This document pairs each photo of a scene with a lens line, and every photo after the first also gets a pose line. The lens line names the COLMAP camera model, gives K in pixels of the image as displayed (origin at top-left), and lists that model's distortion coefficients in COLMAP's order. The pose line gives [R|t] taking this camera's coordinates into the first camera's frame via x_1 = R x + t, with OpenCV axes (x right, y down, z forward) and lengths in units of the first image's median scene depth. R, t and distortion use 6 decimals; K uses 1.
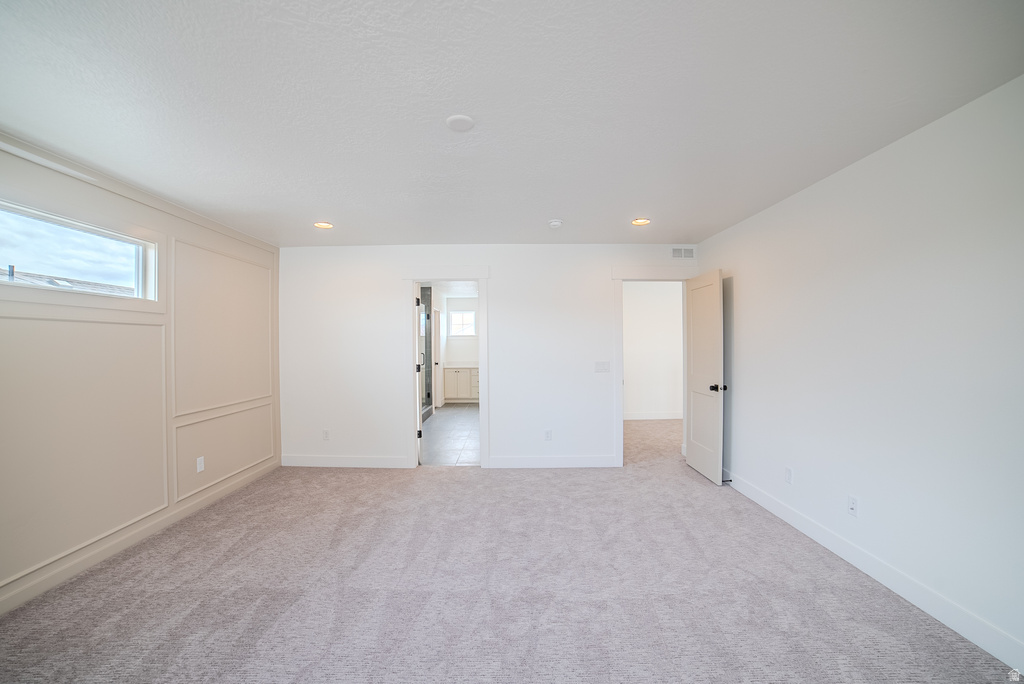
lens RADIAL K [[437.6, 0, 512.0], [0, 437.6, 342.0], [0, 0, 1]] dist [-0.000202, 0.000399]
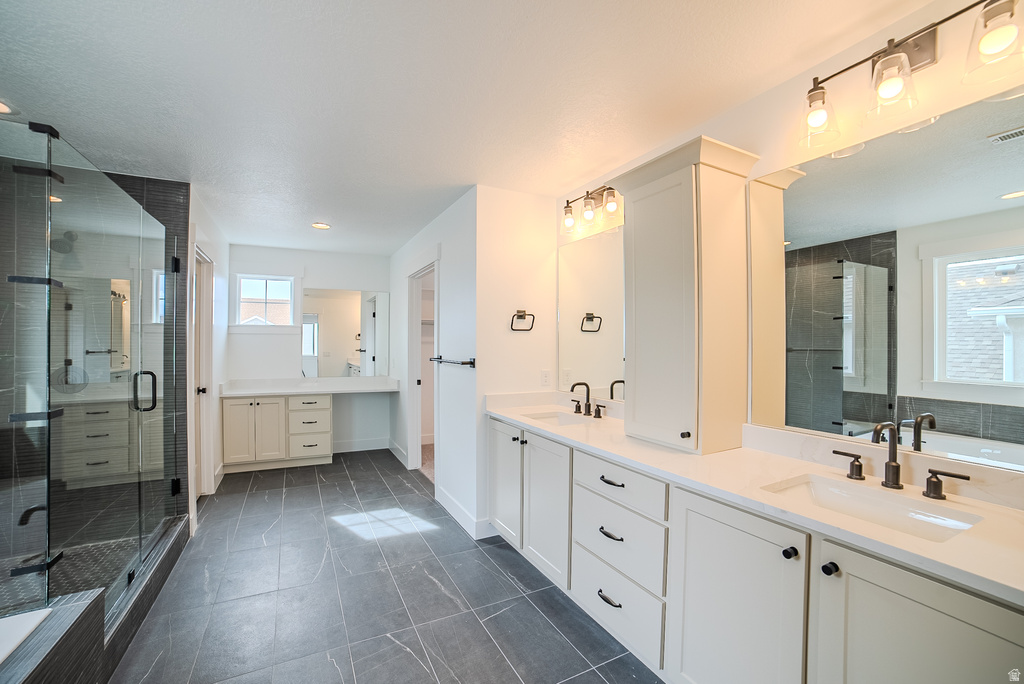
lens RADIAL K [[437.6, 0, 512.0], [0, 437.6, 342.0], [0, 0, 1]] dist [-0.000202, 0.000399]
pose [[0.898631, 0.012431, 0.438530, -0.086049], [-0.011639, 0.999922, -0.004495, 0.001986], [-0.438552, -0.001065, 0.898705, 0.476491]]
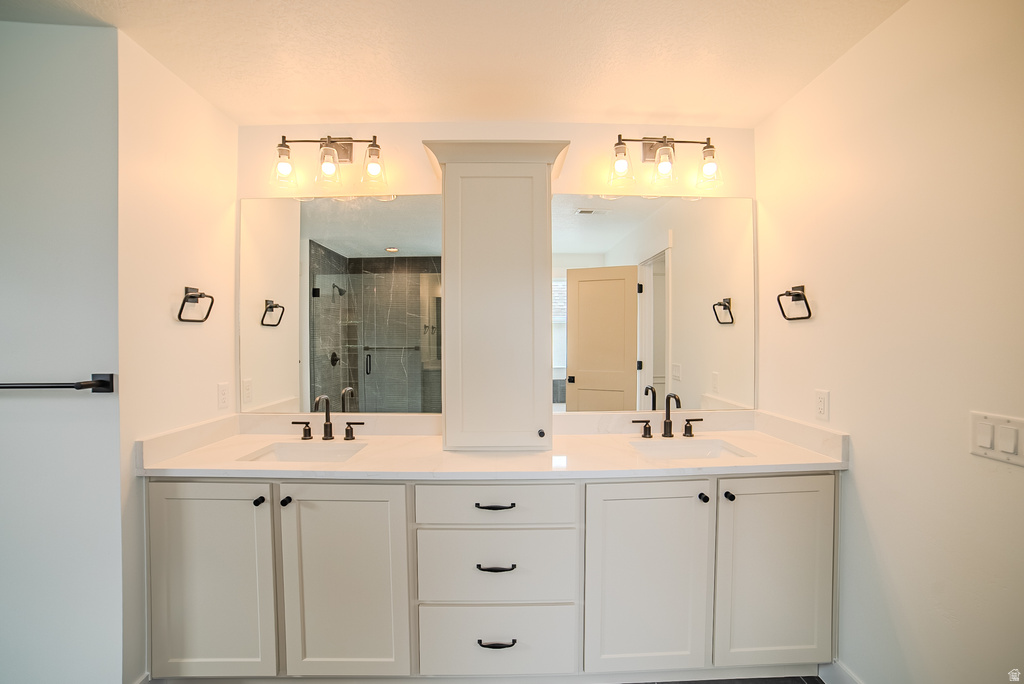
lens RADIAL K [[437.6, 0, 512.0], [0, 437.6, 342.0], [0, 0, 1]] dist [-0.000202, 0.000399]
pose [[0.030557, 0.009734, 0.999486, -0.405478], [0.002826, 0.999948, -0.009825, 0.011400], [-0.999529, 0.003125, 0.030528, 1.622326]]
